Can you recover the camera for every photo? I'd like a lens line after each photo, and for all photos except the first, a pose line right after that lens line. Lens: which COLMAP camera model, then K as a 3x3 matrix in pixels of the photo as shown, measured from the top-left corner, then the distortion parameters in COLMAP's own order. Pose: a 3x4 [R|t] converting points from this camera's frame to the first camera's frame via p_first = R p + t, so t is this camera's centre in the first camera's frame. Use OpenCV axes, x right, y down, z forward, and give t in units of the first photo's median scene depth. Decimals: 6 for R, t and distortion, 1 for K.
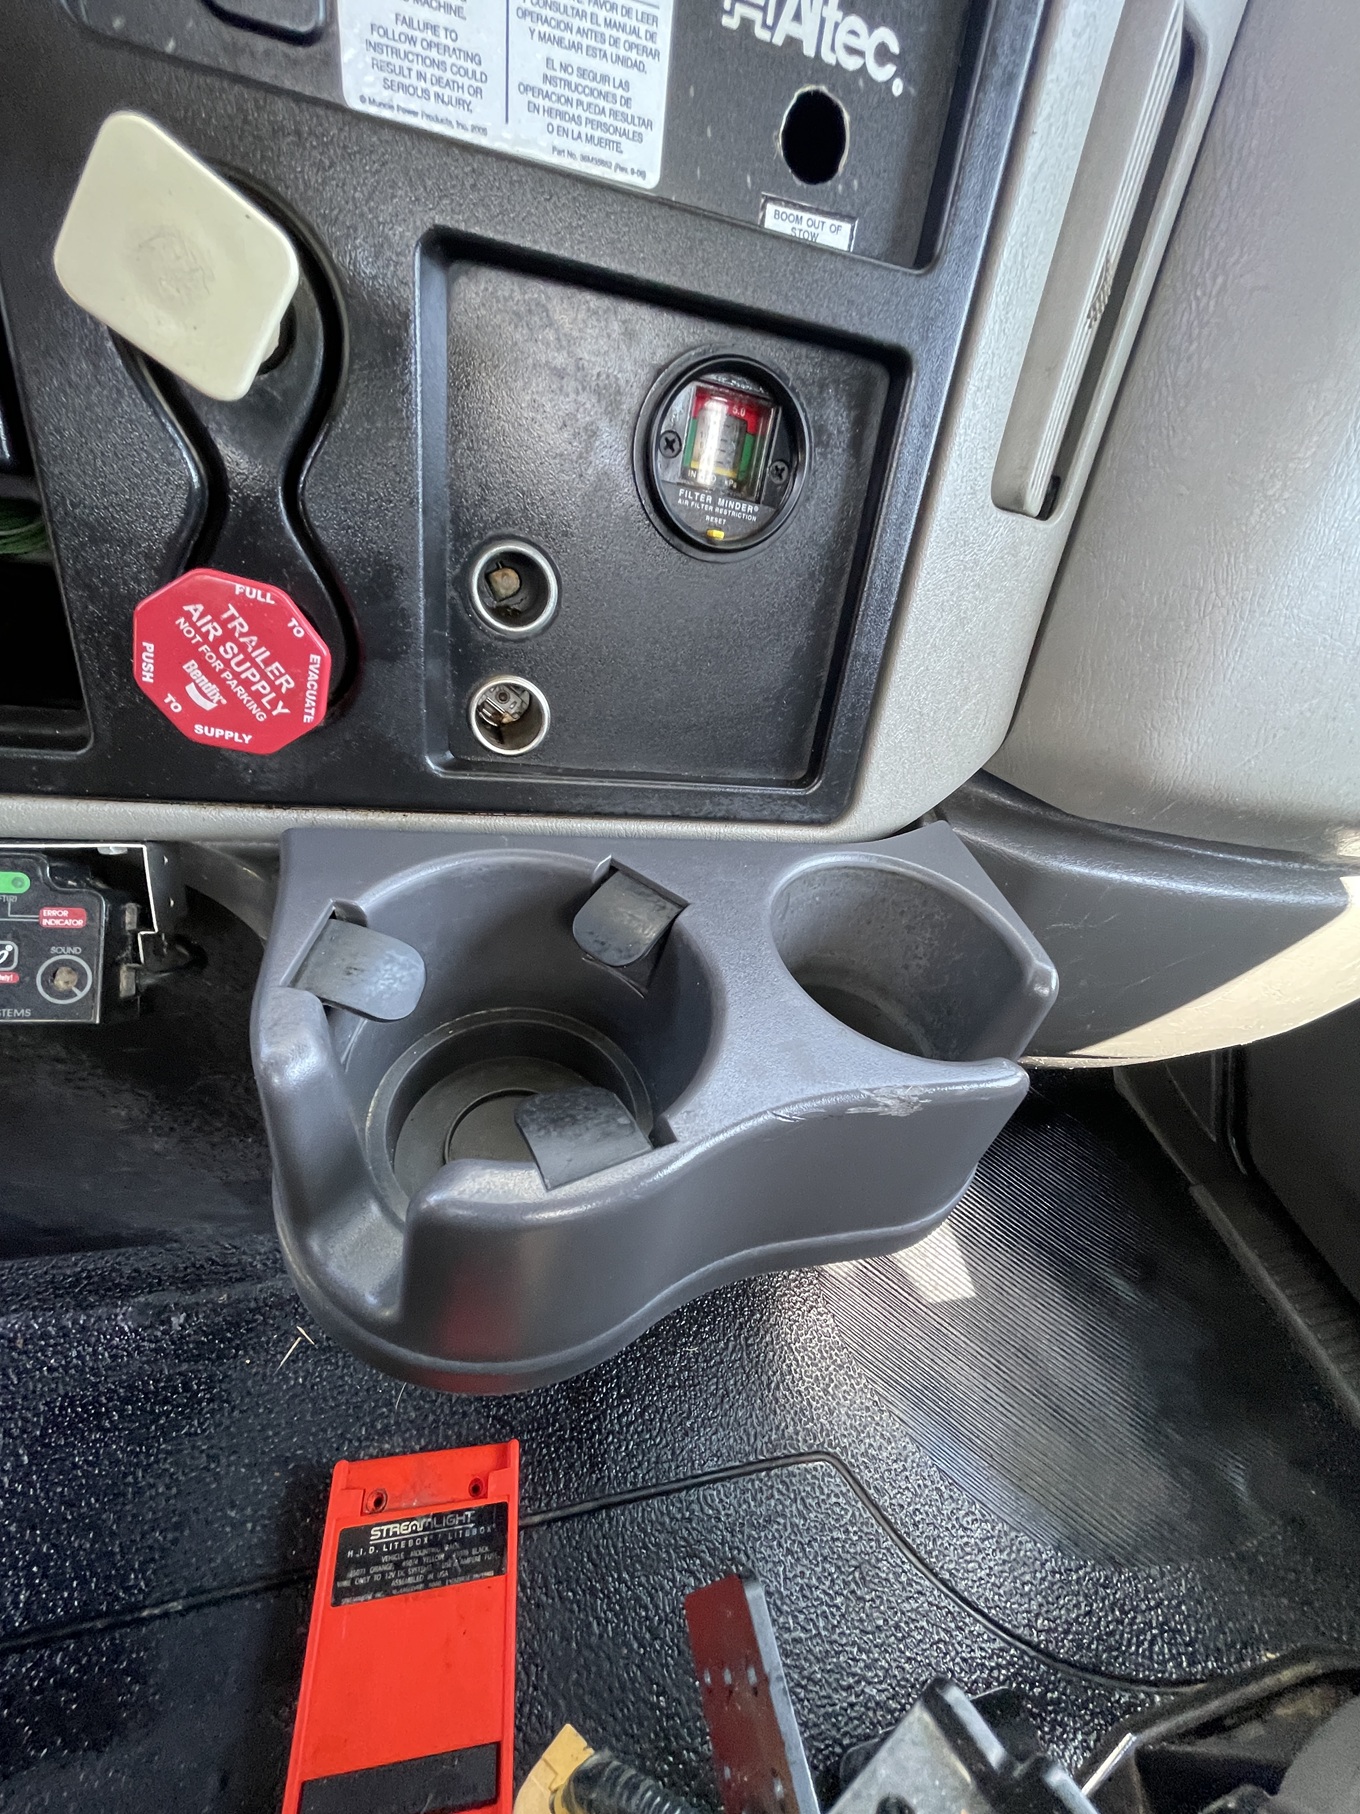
lens RADIAL K [[735.0, 0, 675.3], [0, 735.0, 901.9], [0, 0, 1]] dist [0.001226, -0.000050]
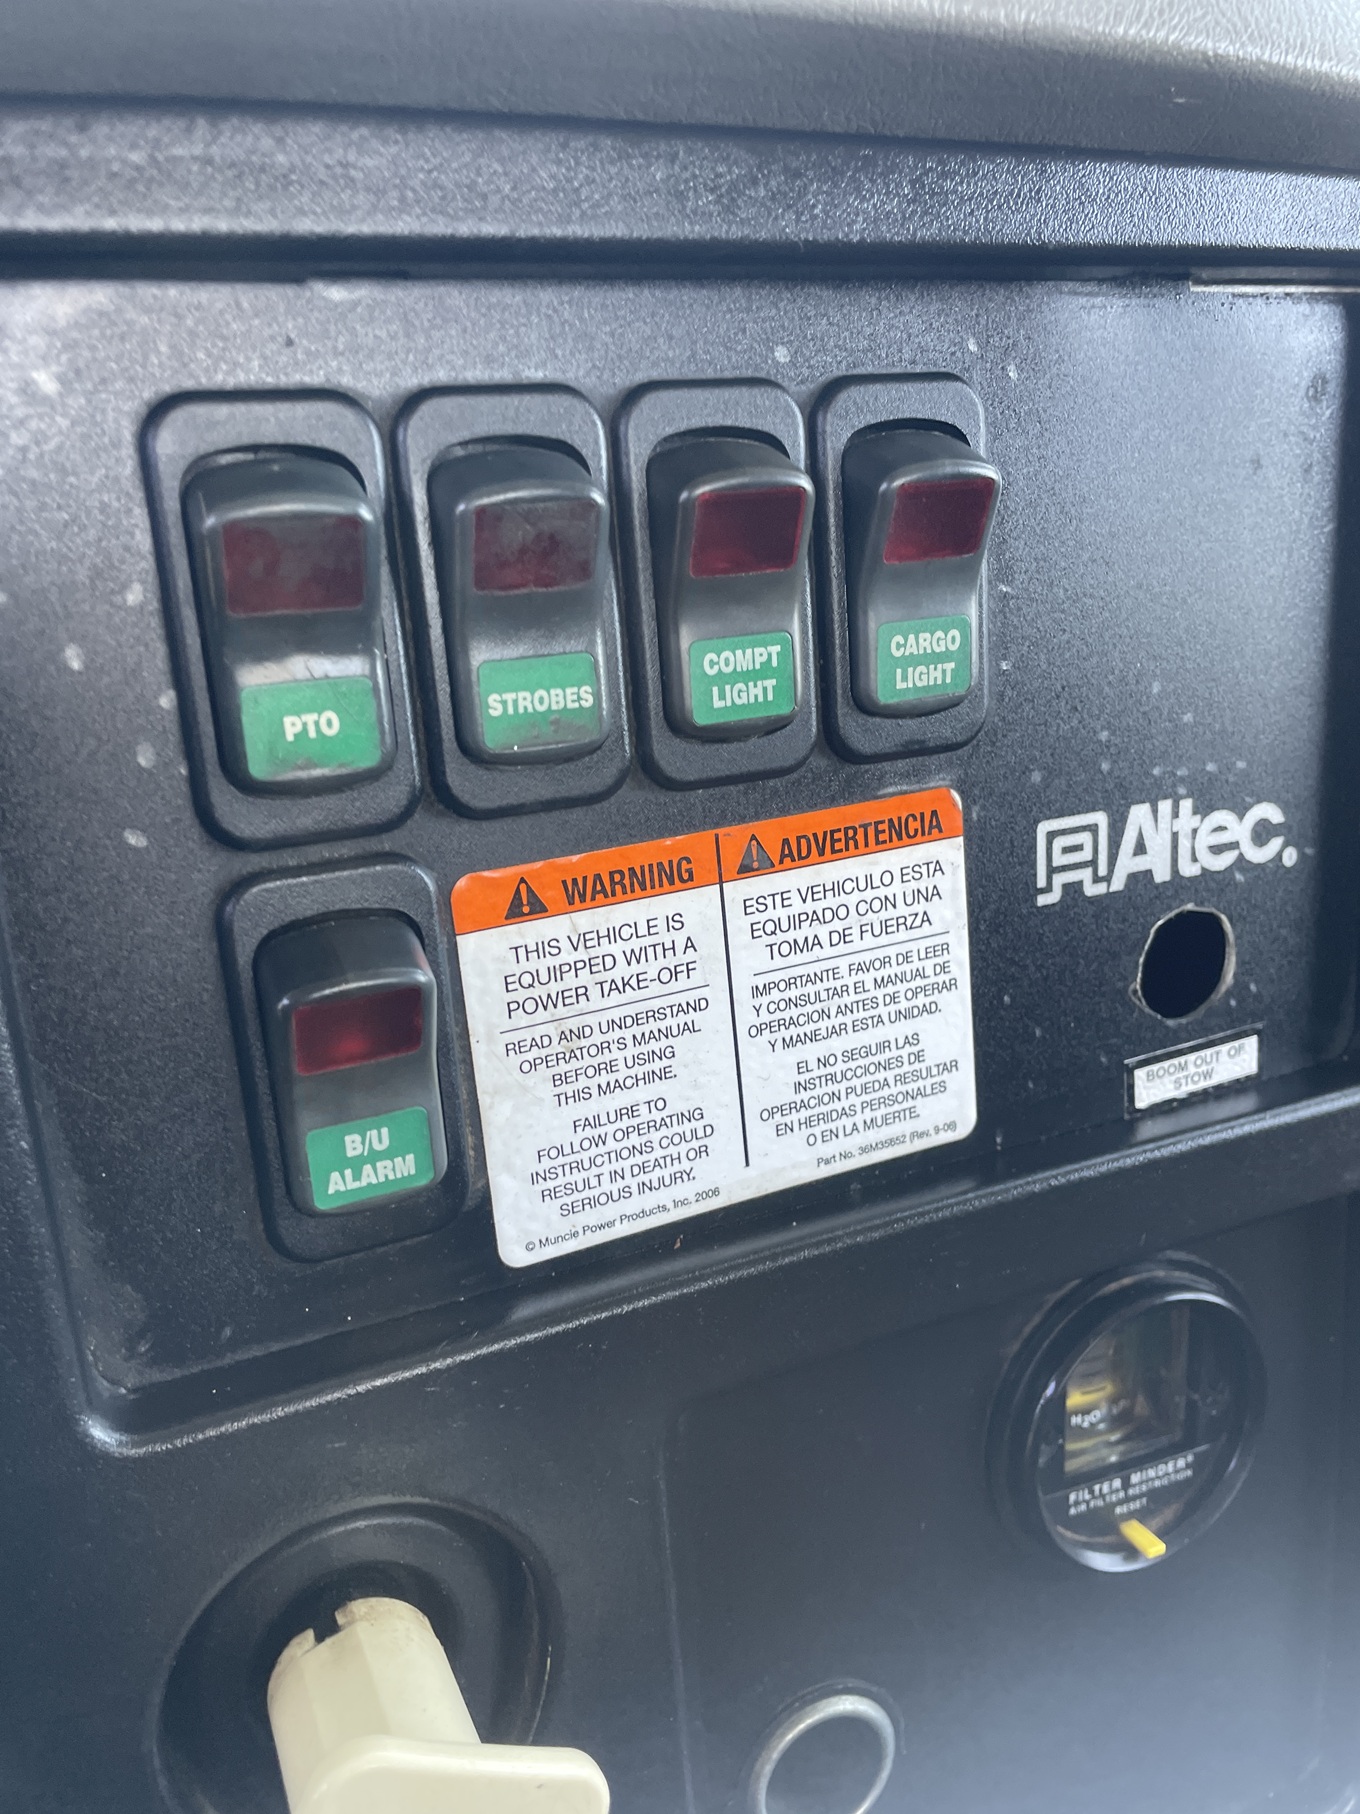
lens RADIAL K [[1427.7, 0, 682.5], [0, 1427.7, 913.9], [0, 0, 1]] dist [0.056724, -0.015327]
pose [[0.965876, -0.236604, 0.105369, -0.338597], [0.251744, 0.953256, -0.167118, -1.035188], [-0.060903, 0.187941, 0.980290, -0.140596]]
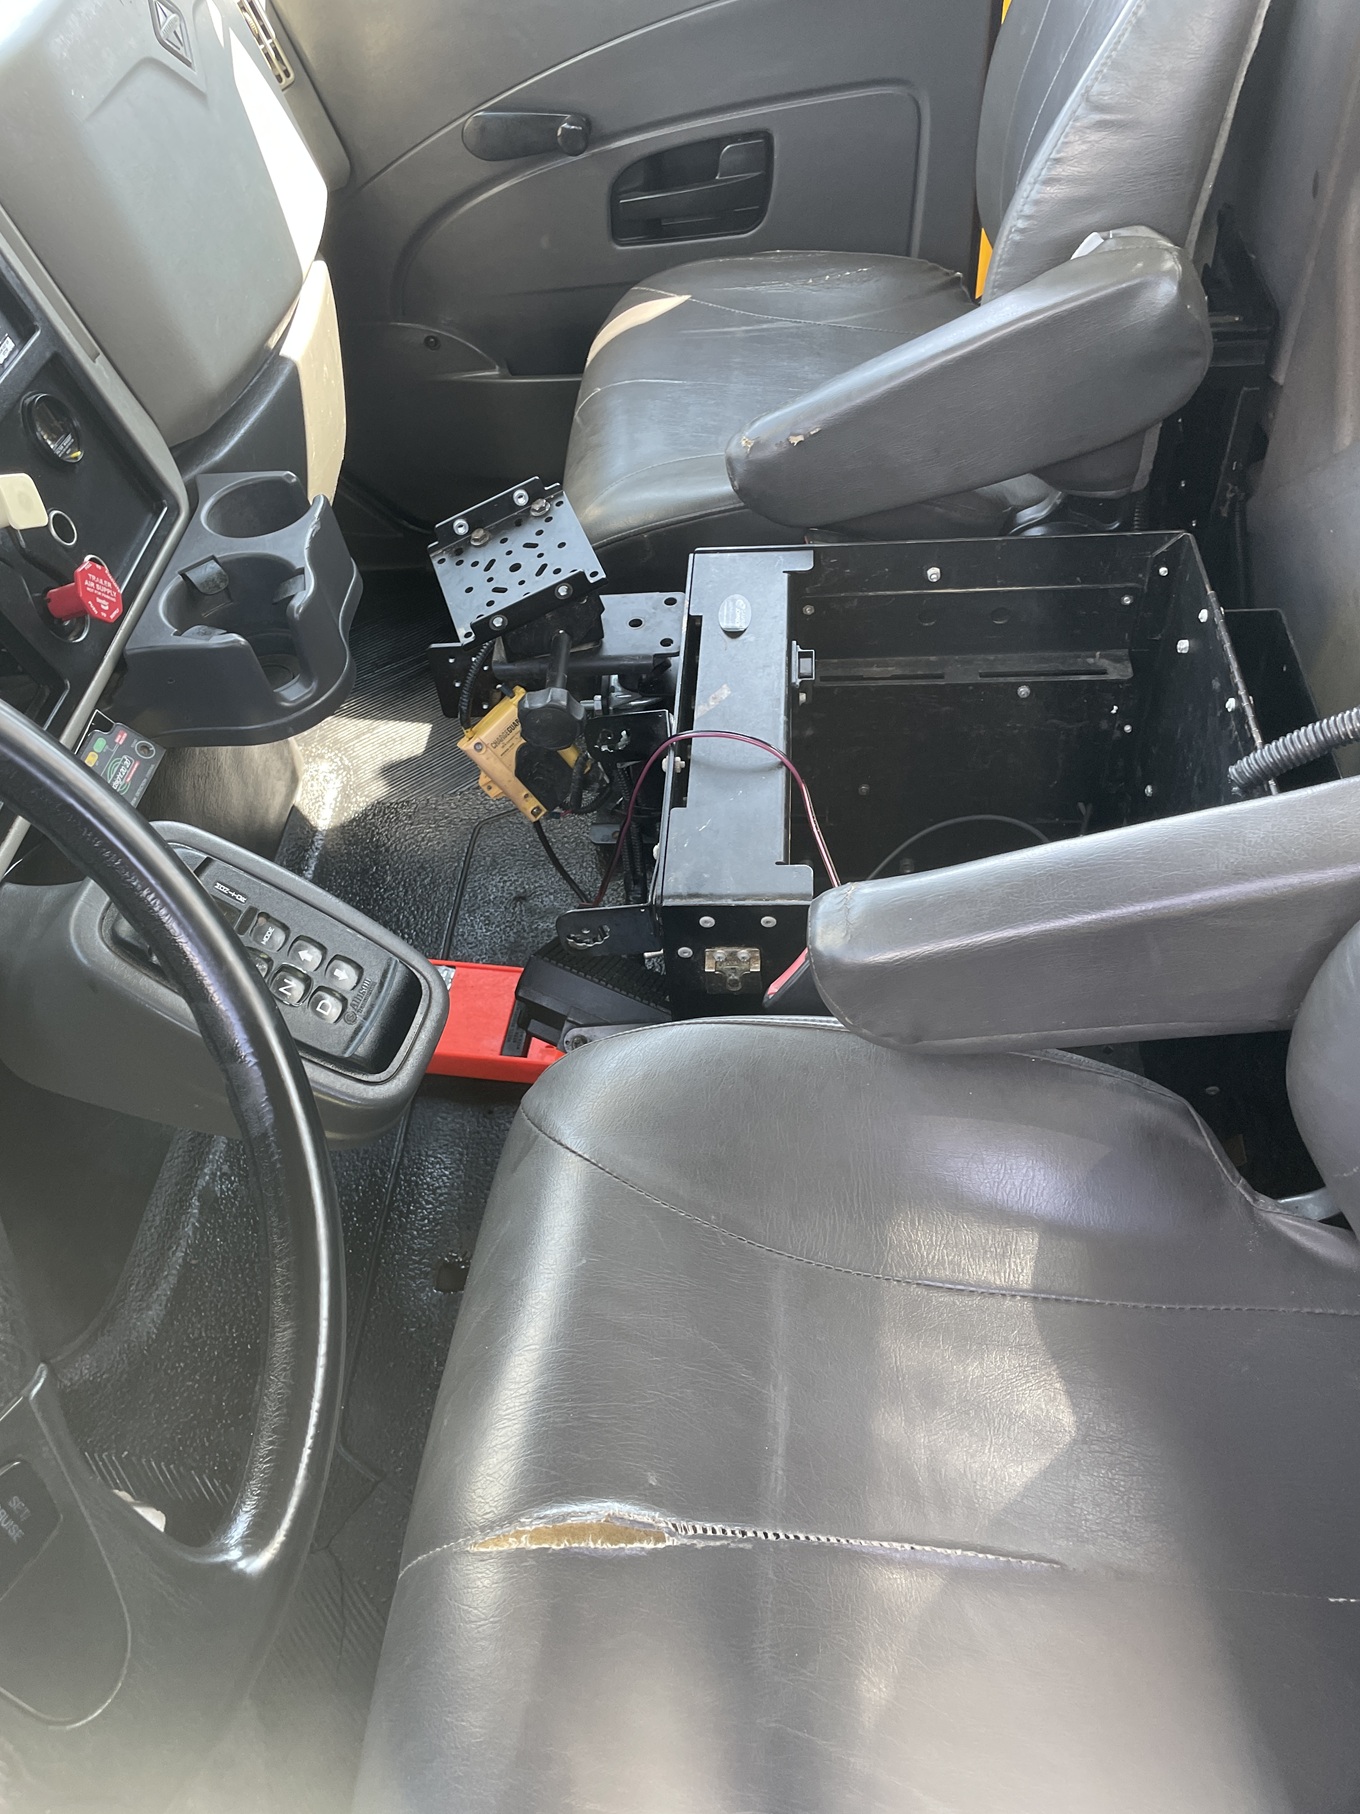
lens RADIAL K [[1427.7, 0, 682.5], [0, 1427.7, 913.9], [0, 0, 1]] dist [0.056724, -0.015327]
pose [[0.252577, -0.848337, 0.465326, -3.543459], [0.748340, 0.476127, 0.461834, -0.590519], [-0.613346, 0.231574, 0.755103, -4.170449]]
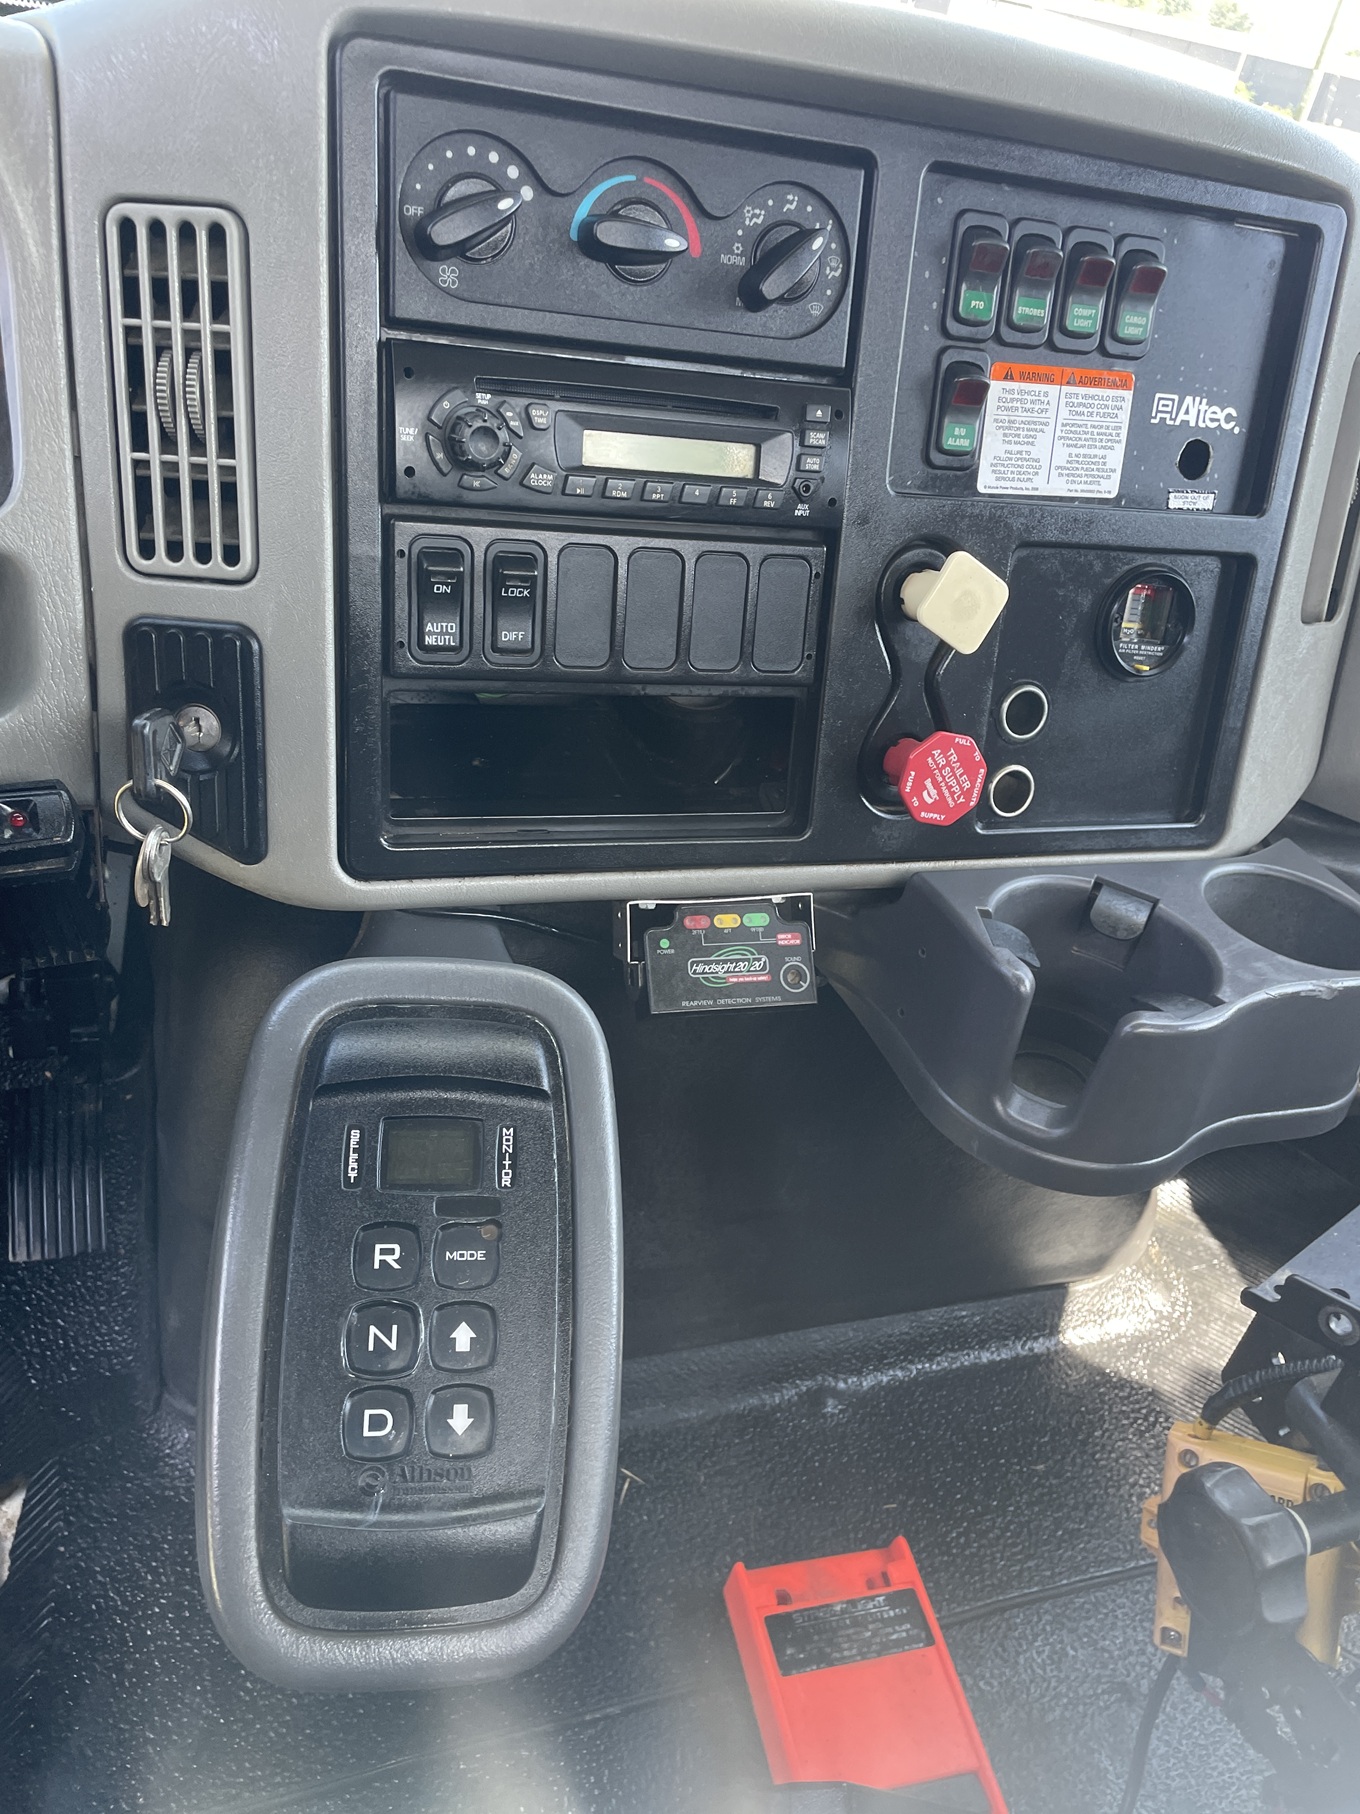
lens RADIAL K [[1427.7, 0, 682.5], [0, 1427.7, 913.9], [0, 0, 1]] dist [0.056724, -0.015327]
pose [[0.992191, -0.089126, 0.087257, -1.517755], [0.099054, 0.988183, -0.116976, 0.351186], [-0.075800, 0.124705, 0.989294, -2.341732]]
